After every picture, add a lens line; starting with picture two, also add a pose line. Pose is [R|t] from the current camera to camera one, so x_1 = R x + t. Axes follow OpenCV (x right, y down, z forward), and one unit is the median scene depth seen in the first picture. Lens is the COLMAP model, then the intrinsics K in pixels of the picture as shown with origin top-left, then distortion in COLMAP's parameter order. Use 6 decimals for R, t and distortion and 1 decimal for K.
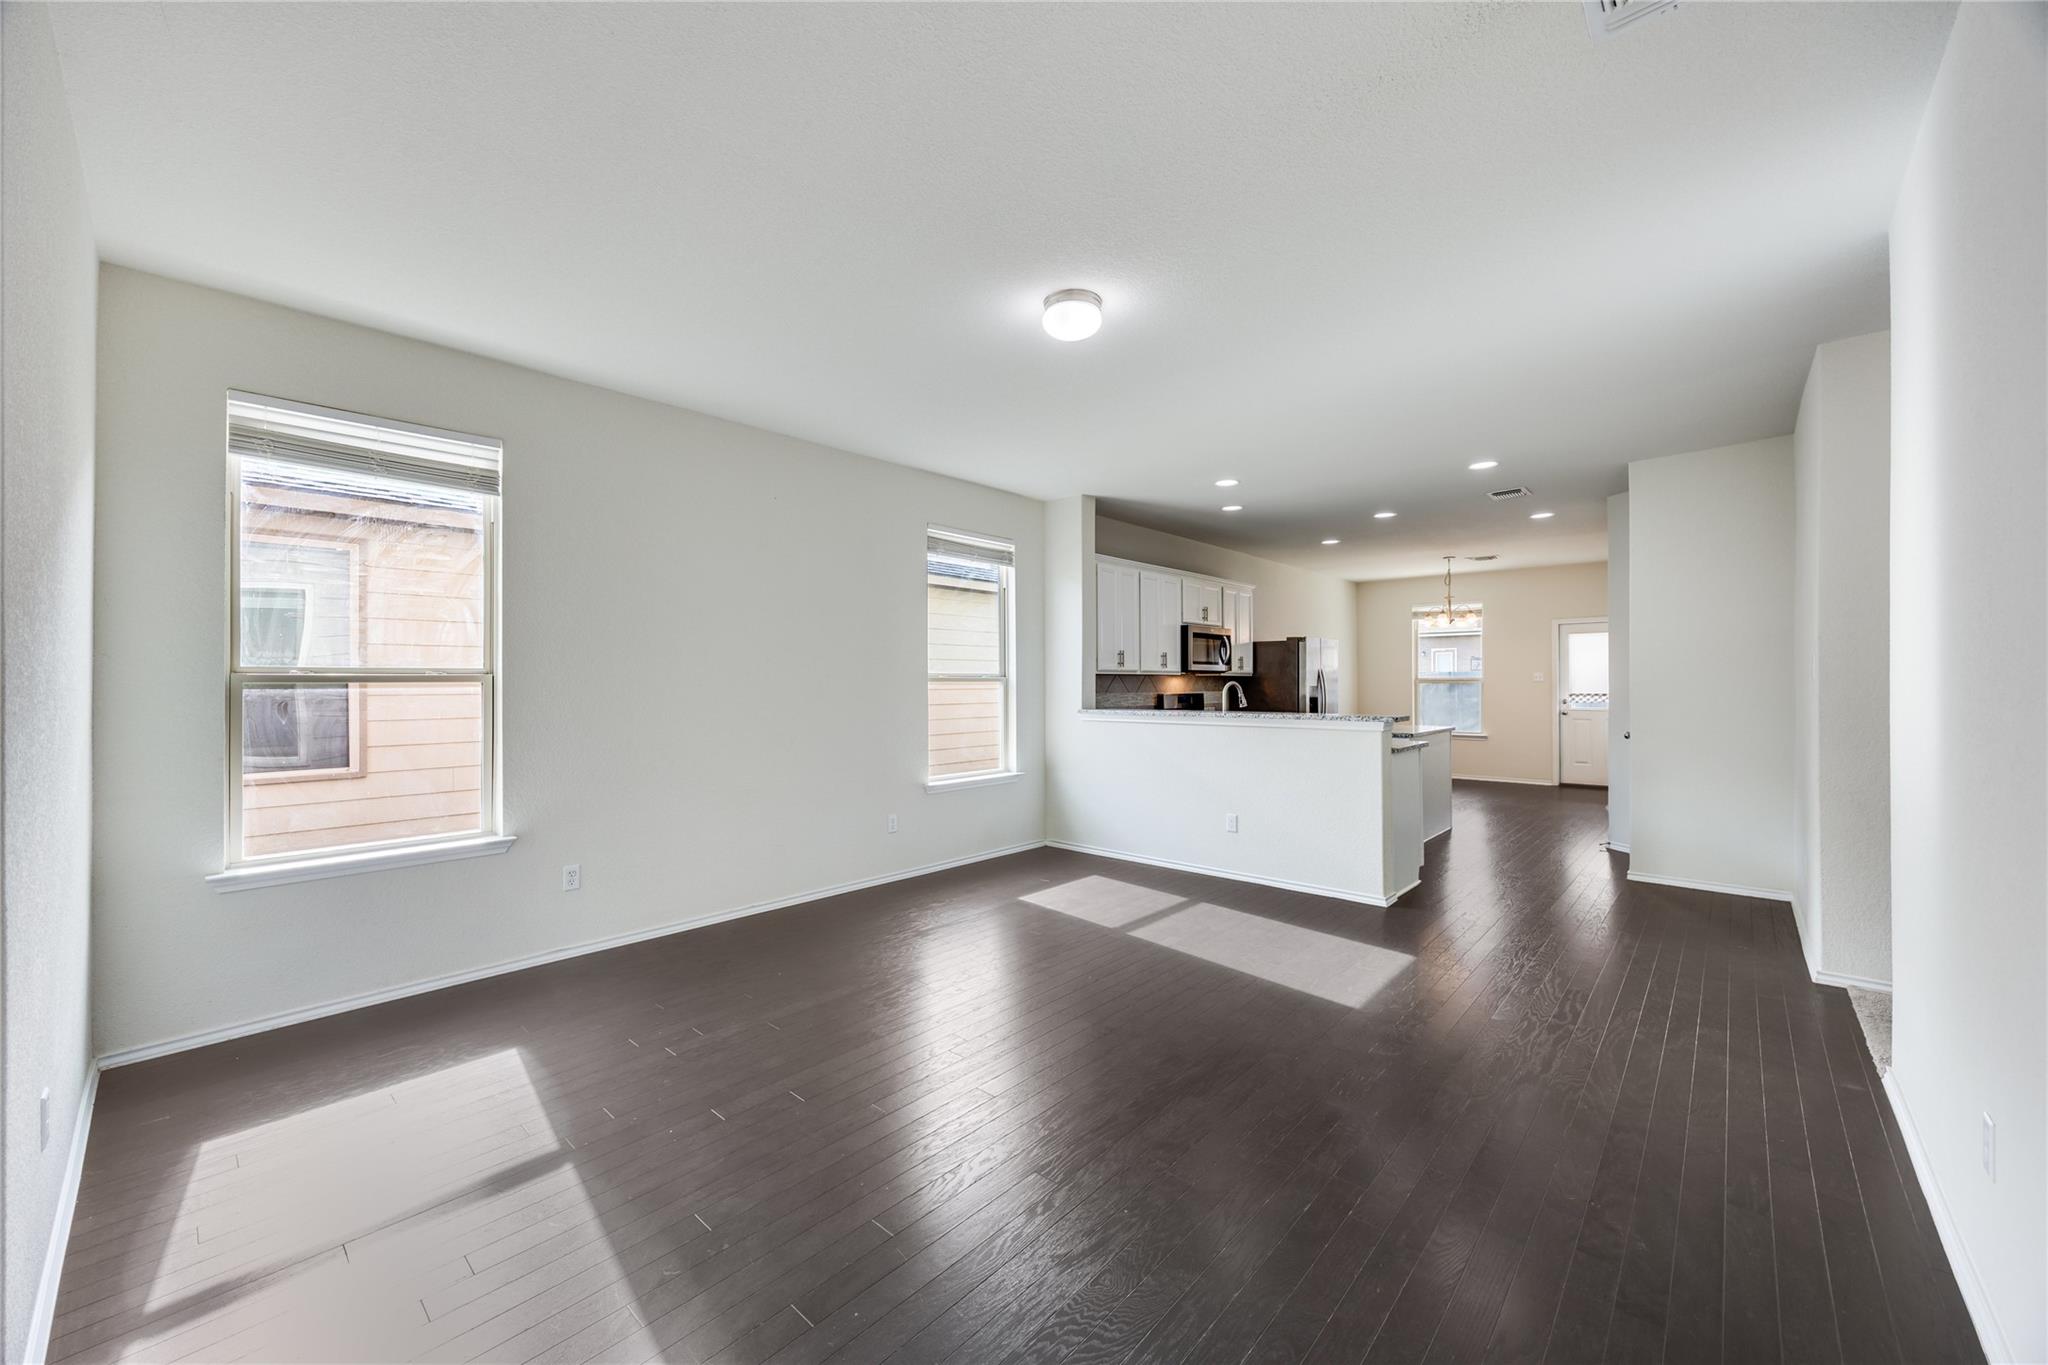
lens RADIAL K [[783.9, 0, 1015.0], [0, 783.9, 683.8], [0, 0, 1]] dist [-0.002380, -0.000857]
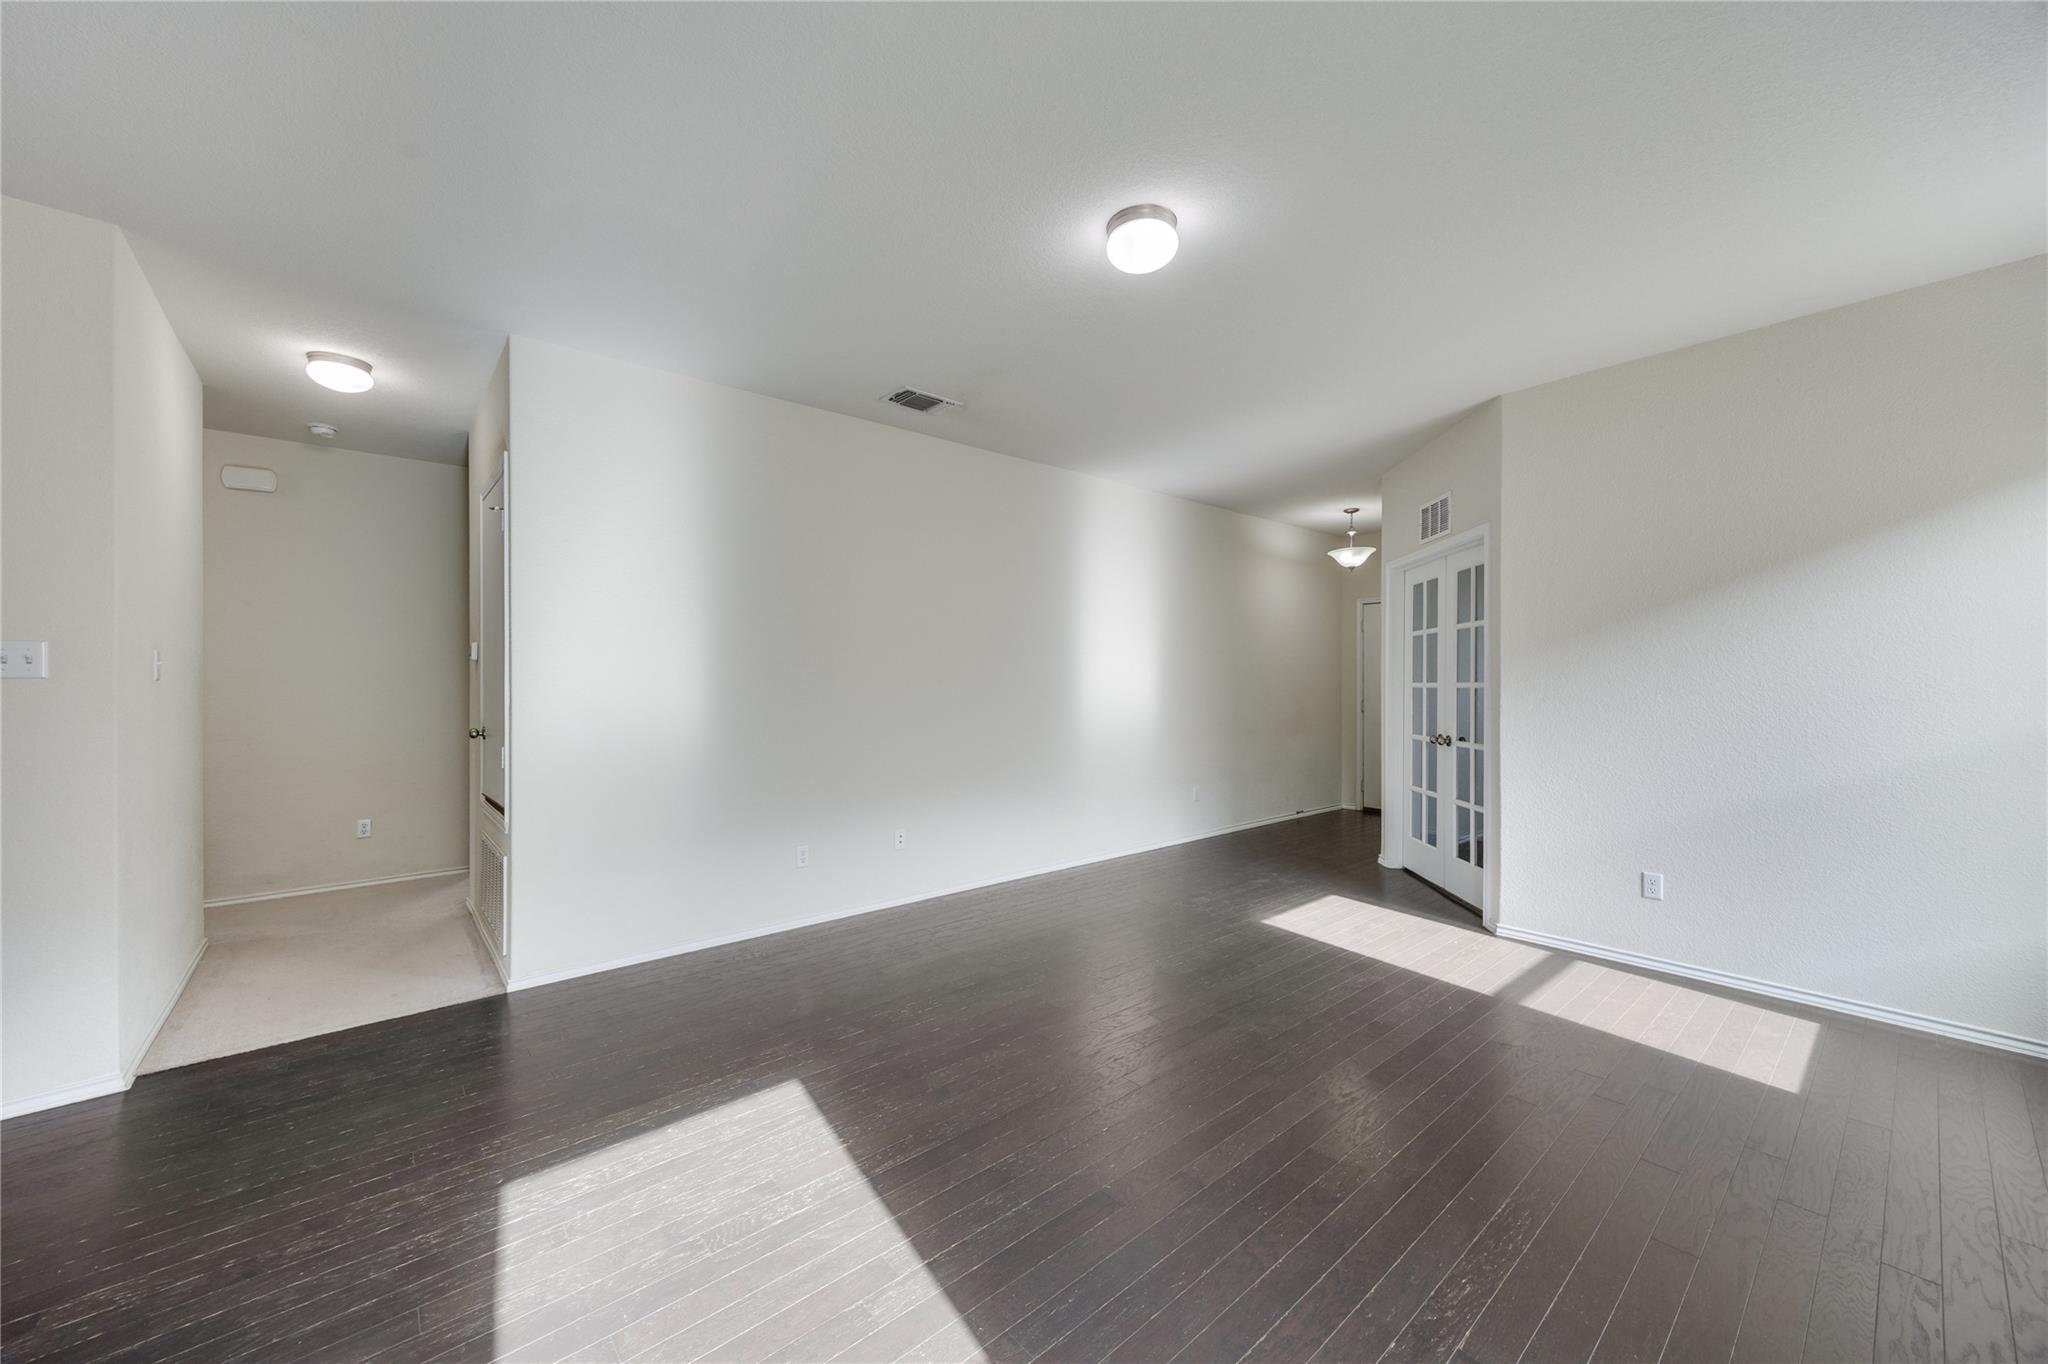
lens RADIAL K [[772.9, 0, 1018.9], [0, 772.9, 677.6], [0, 0, 1]] dist [0.002681, 0.000022]
pose [[-0.993089, 0.008531, 0.117052, 0.040220], [0.007963, 0.999954, -0.005317, 0.000222], [-0.117092, -0.004348, -0.993112, 0.693321]]
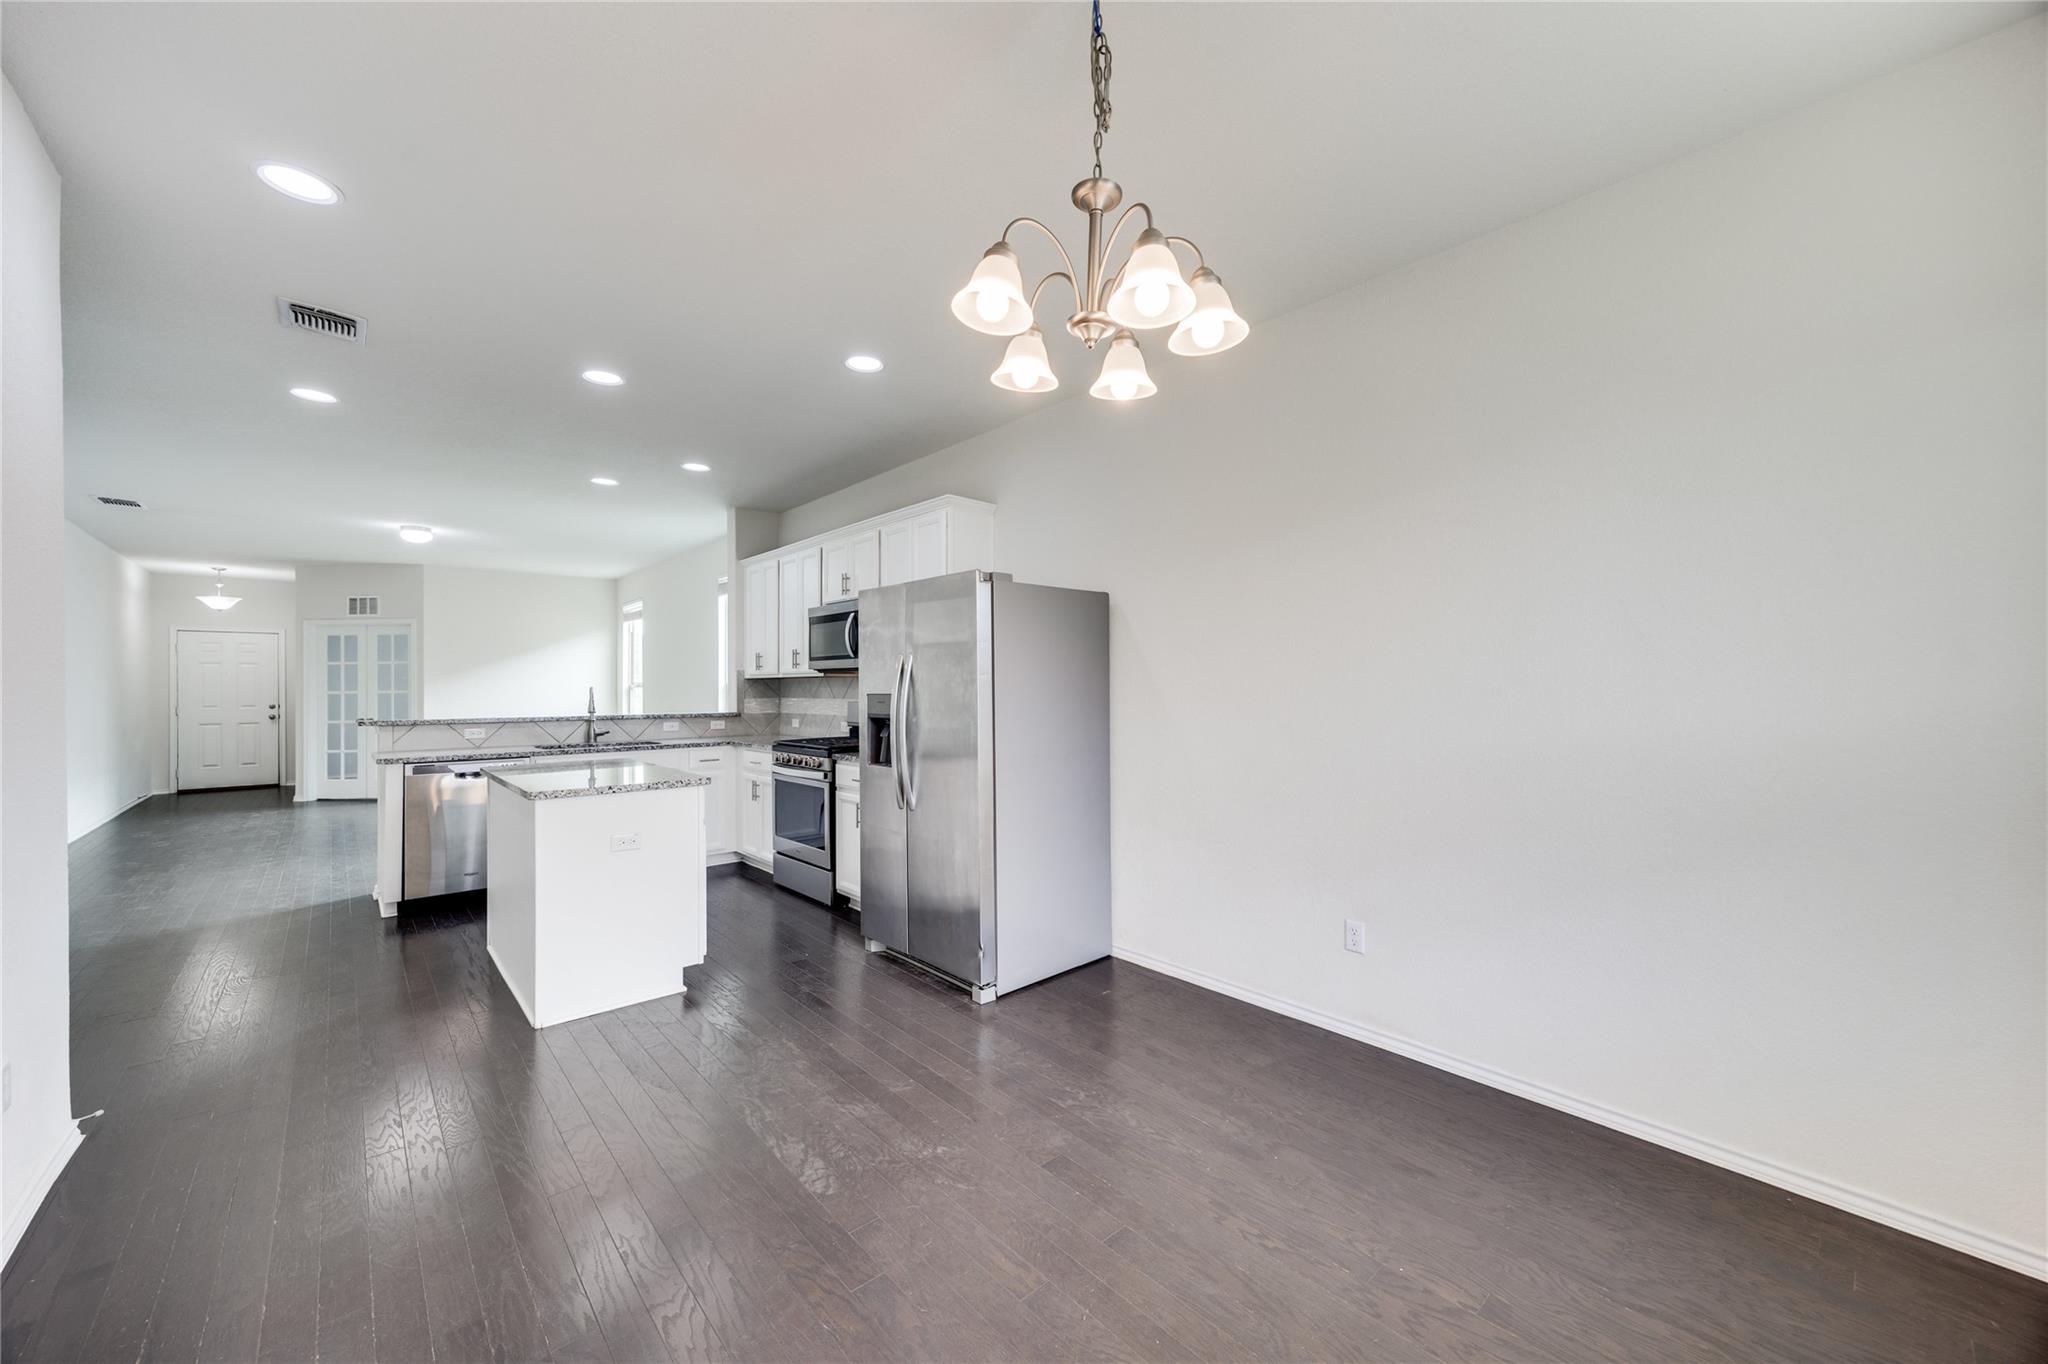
lens RADIAL K [[772.0, 0, 1033.0], [0, 772.0, 683.6], [0, 0, 1]] dist [0.001954, 0.000645]
pose [[-0.087521, 0.000529, -0.996163, 0.838246], [0.004525, 0.999990, 0.000133, -0.003189], [0.996152, -0.004496, -0.087522, 1.148975]]
